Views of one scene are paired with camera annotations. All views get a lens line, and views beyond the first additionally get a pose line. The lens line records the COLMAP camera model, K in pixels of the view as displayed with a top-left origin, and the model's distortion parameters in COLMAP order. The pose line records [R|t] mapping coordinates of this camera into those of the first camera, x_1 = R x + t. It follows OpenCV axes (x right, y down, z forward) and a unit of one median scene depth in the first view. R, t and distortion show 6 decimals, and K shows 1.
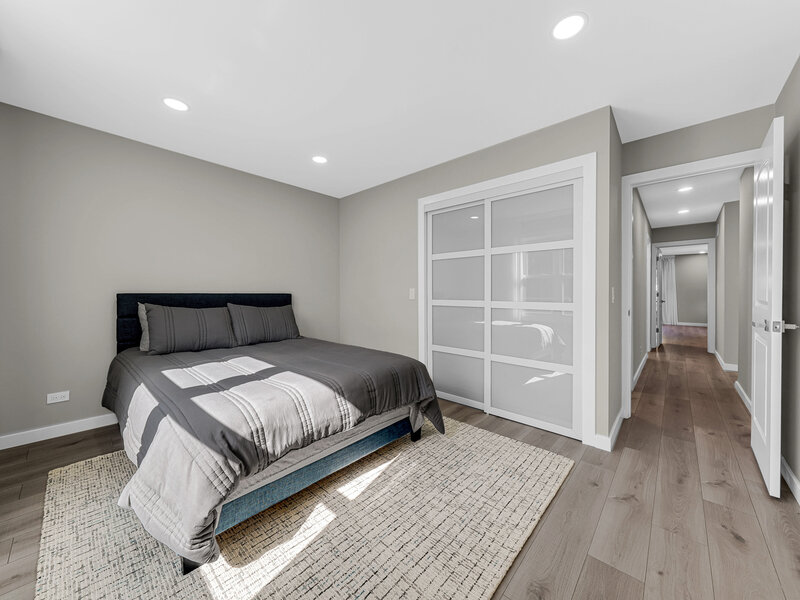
lens RADIAL K [[301.9, 0, 400.6], [0, 301.9, 293.2], [0, 0, 1]] dist [0.000986, -0.000037]
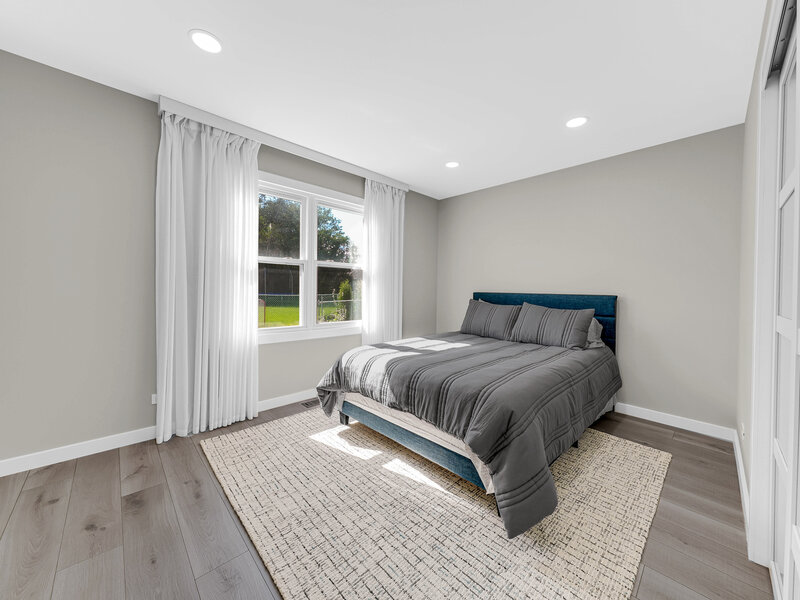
lens RADIAL K [[301.9, 0, 400.6], [0, 301.9, 293.2], [0, 0, 1]] dist [0.000986, -0.000037]
pose [[-0.063225, 0.006428, -0.997979, 0.956407], [-0.021423, 0.999740, 0.007797, 0.001894], [0.997769, 0.021873, -0.063071, 1.080338]]
